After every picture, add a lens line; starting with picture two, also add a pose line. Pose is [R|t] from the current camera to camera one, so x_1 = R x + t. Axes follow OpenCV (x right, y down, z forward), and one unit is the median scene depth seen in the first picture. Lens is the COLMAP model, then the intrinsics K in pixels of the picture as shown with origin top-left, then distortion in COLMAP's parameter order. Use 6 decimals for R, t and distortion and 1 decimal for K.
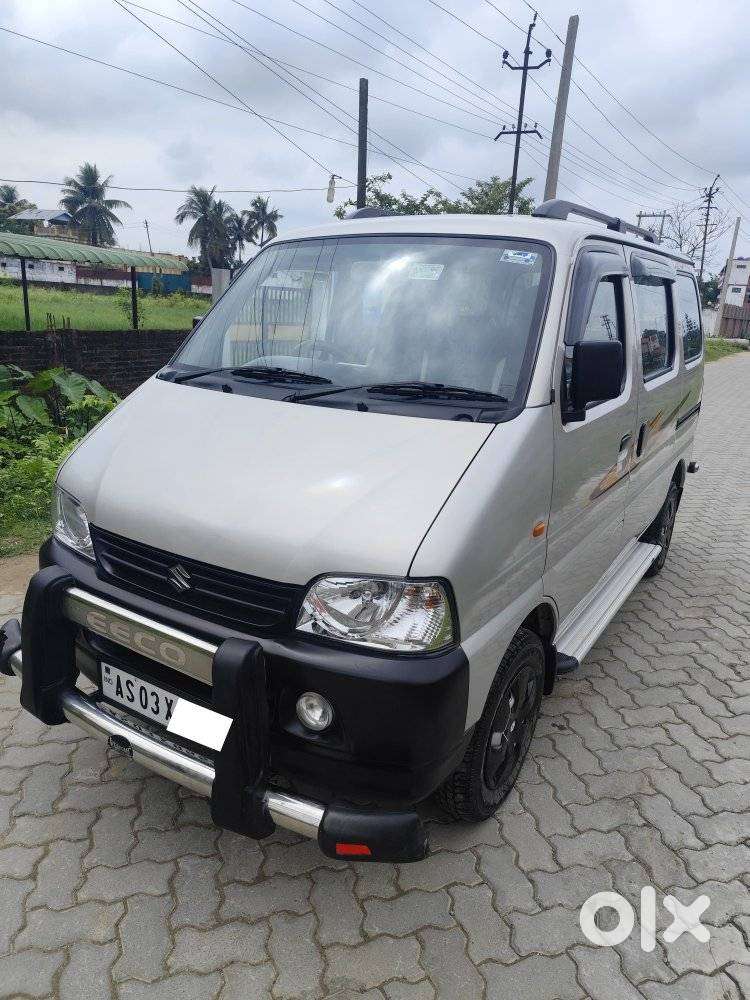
lens RADIAL K [[704.9, 0, 375.0], [0, 704.9, 500.0], [0, 0, 1]] dist [0.006709, 0.002172]
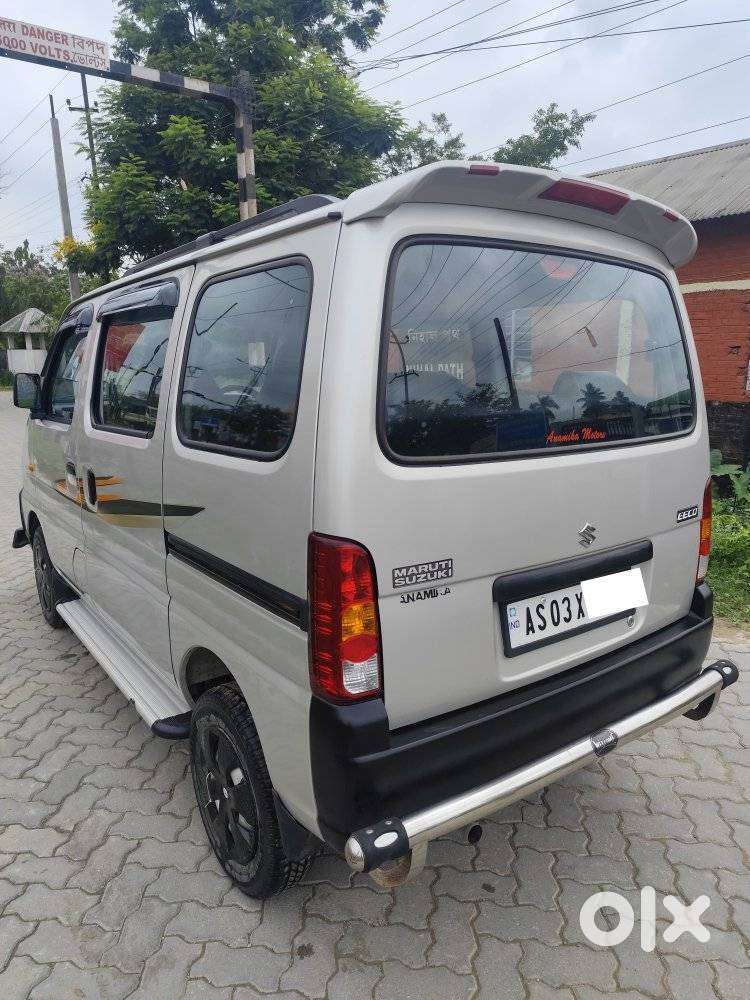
lens RADIAL K [[673.7, 0, 377.7], [0, 673.7, 499.9], [0, 0, 1]] dist [0.029444, -0.035262]
pose [[-0.362857, 0.131273, -0.922552, 1.619304], [-0.277533, 0.929874, 0.241474, -0.592705], [0.889556, 0.343659, -0.300979, 2.431552]]
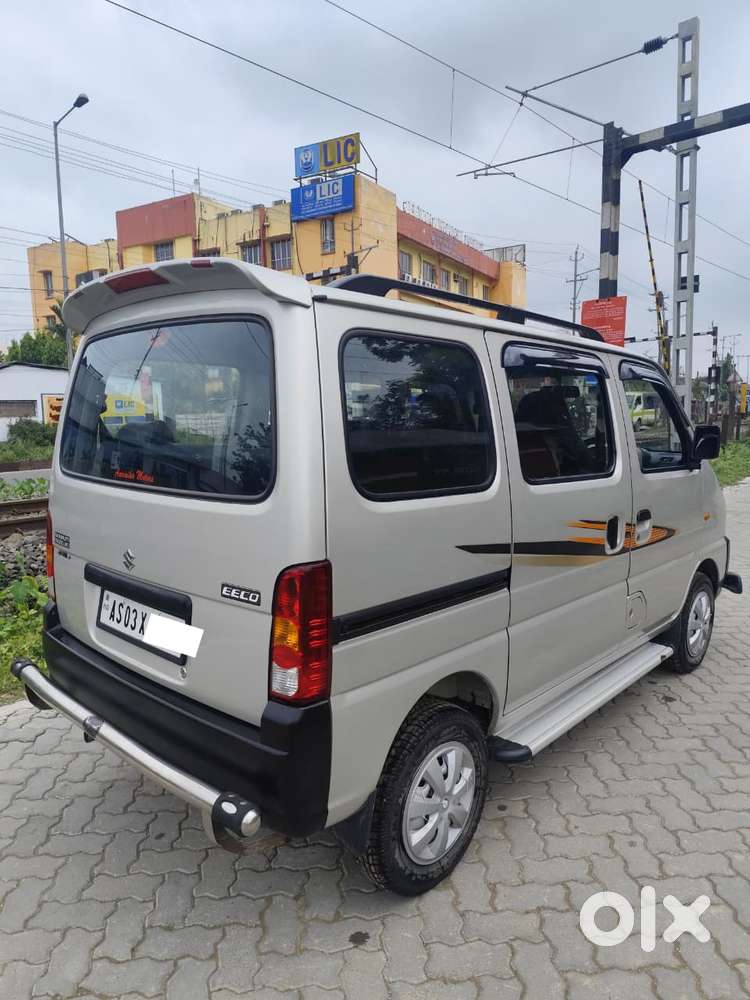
lens RADIAL K [[675.8, 0, 372.4], [0, 675.8, 500.1], [0, 0, 1]] dist [0.038630, -0.039815]
pose [[-0.982891, -0.066642, 0.171708, 0.202363], [0.008623, 0.914577, 0.404319, -0.916459], [-0.183985, 0.398882, -0.898355, 3.249481]]
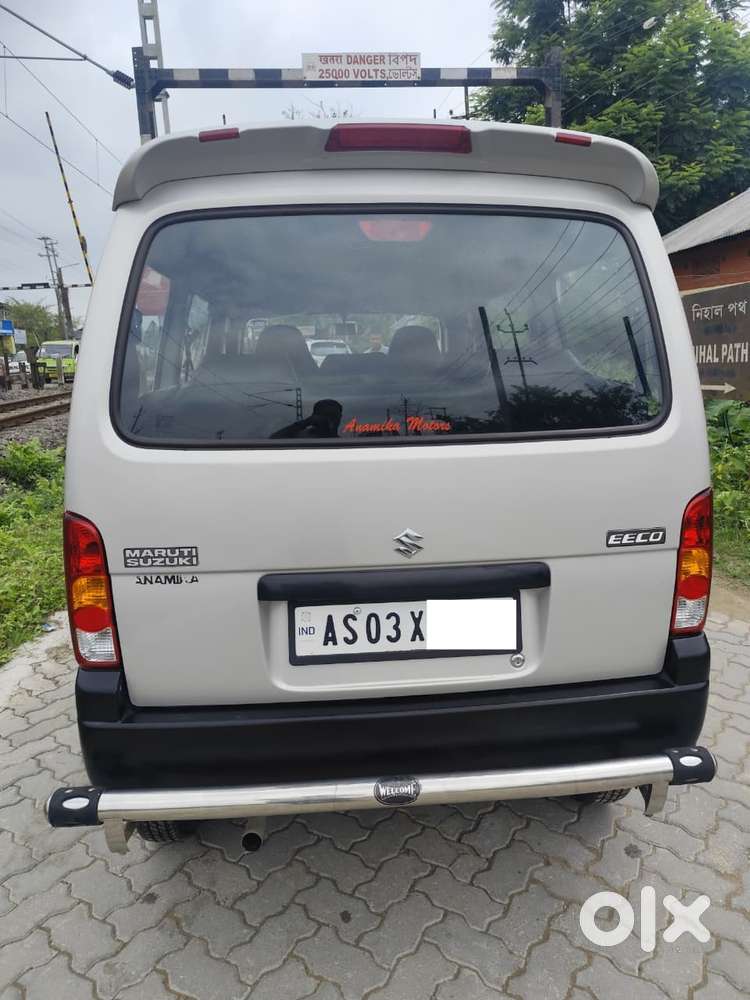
lens RADIAL K [[677.1, 0, 378.3], [0, 677.1, 497.5], [0, 0, 1]] dist [0.036256, -0.035674]
pose [[-0.789225, 0.092097, -0.607160, 1.200927], [-0.187286, 0.905494, 0.380796, -0.734027], [0.584849, 0.414245, -0.697389, 2.893549]]
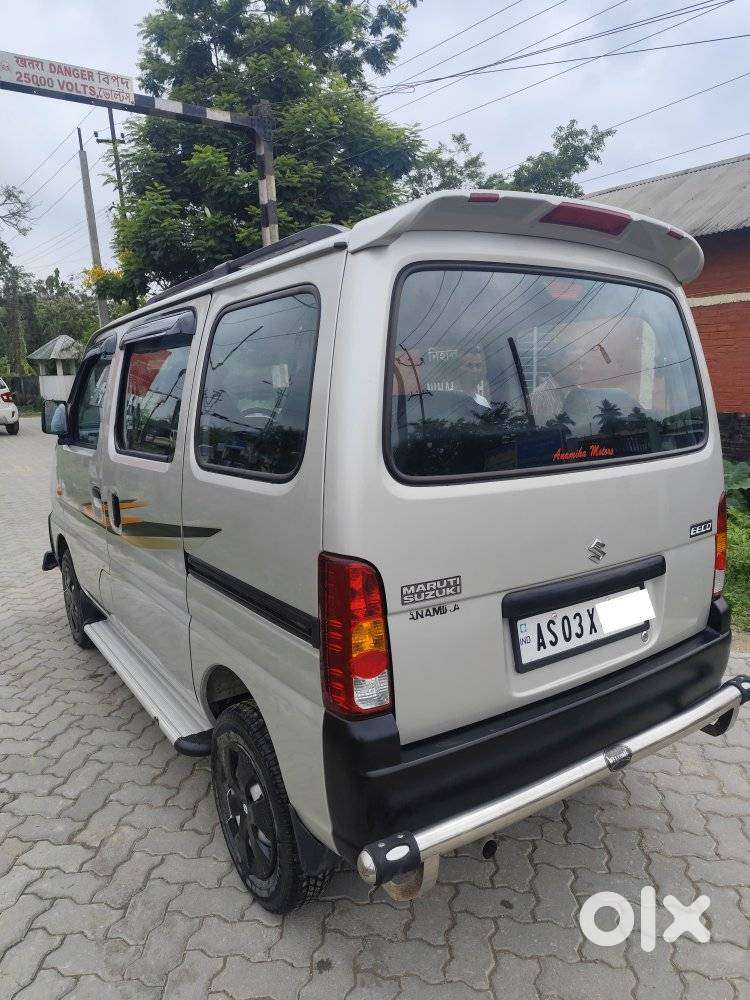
lens RADIAL K [[674.8, 0, 381.1], [0, 674.8, 505.4], [0, 0, 1]] dist [0.026890, -0.033079]
pose [[-0.392295, 0.119456, -0.912050, 1.629902], [-0.255812, 0.938248, 0.232919, -0.603827], [0.883553, 0.324686, -0.337512, 2.454624]]
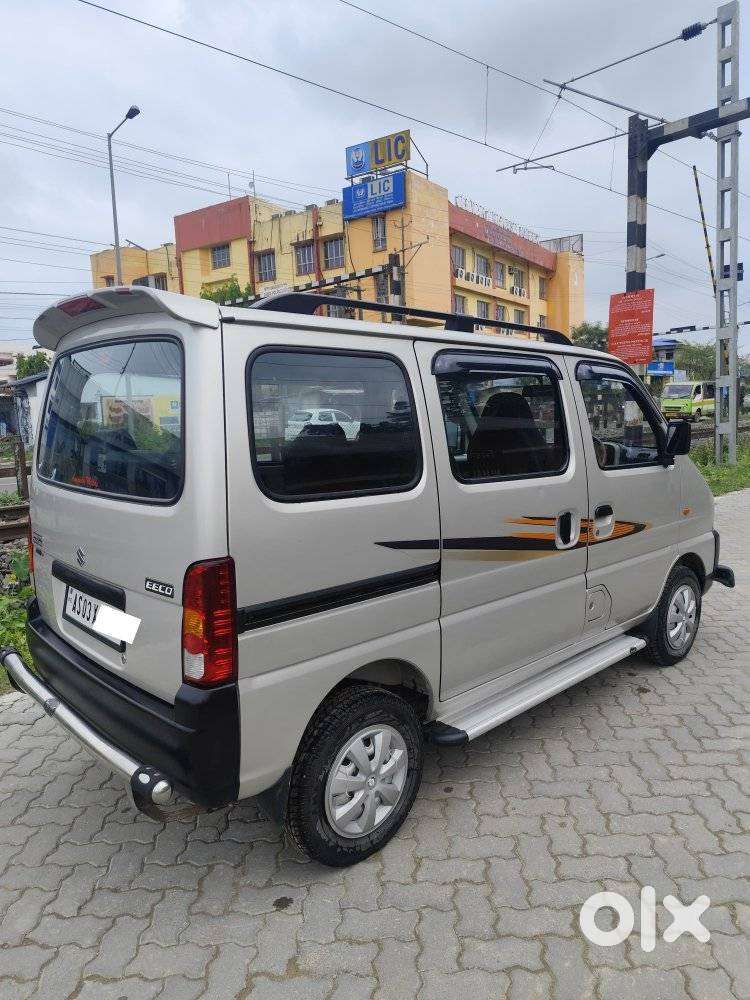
lens RADIAL K [[676.6, 0, 392.5], [0, 676.6, 495.2], [0, 0, 1]] dist [0.040392, -0.038196]
pose [[-0.971113, -0.056520, 0.231832, -0.030697], [0.042888, 0.914380, 0.402578, -0.952479], [-0.234736, 0.400892, -0.885542, 3.275460]]
